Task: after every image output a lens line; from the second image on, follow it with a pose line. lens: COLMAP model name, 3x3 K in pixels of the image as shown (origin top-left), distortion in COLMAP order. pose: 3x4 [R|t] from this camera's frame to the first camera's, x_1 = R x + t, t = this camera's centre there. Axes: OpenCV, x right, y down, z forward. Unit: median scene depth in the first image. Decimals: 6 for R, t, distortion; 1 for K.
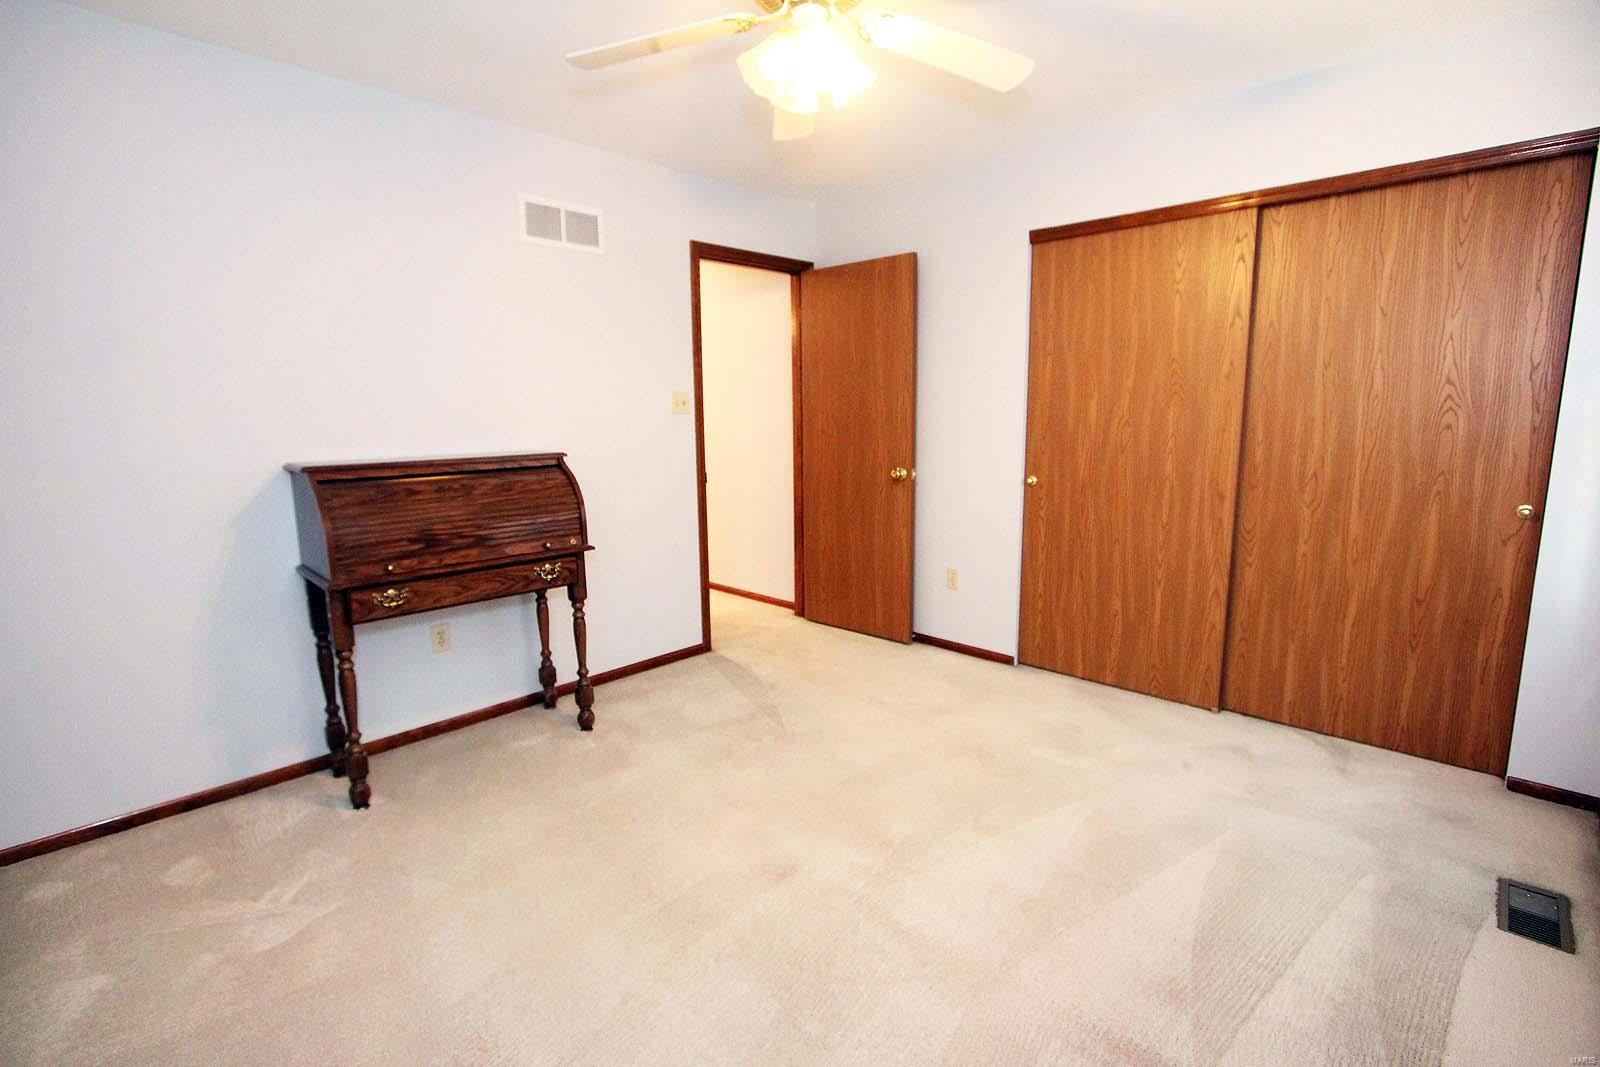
lens RADIAL K [[740.8, 0, 798.0], [0, 740.8, 519.1], [0, 0, 1]] dist [-0.016379, -0.000359]
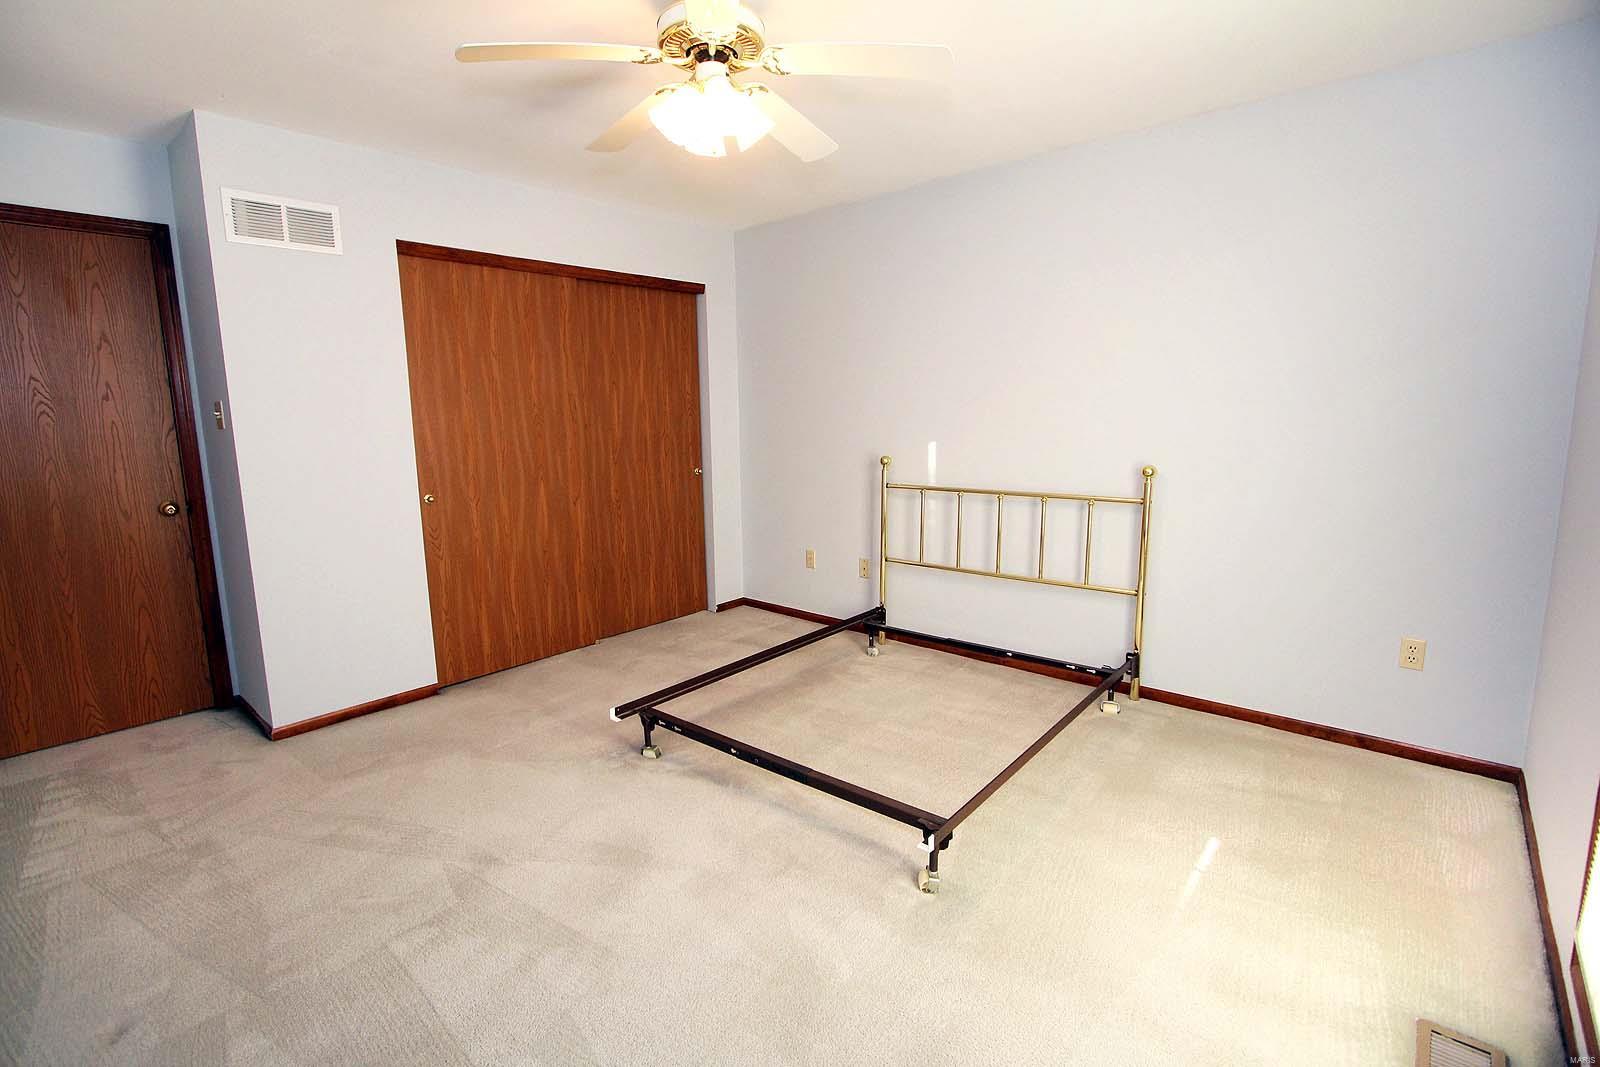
lens RADIAL K [[740.8, 0, 798.0], [0, 740.8, 519.1], [0, 0, 1]] dist [-0.016379, -0.000359]
pose [[-0.062389, -0.136928, 0.988614, -0.657112], [0.165742, 0.975369, 0.145553, -0.084107], [-0.984194, 0.172936, -0.038157, 0.546688]]
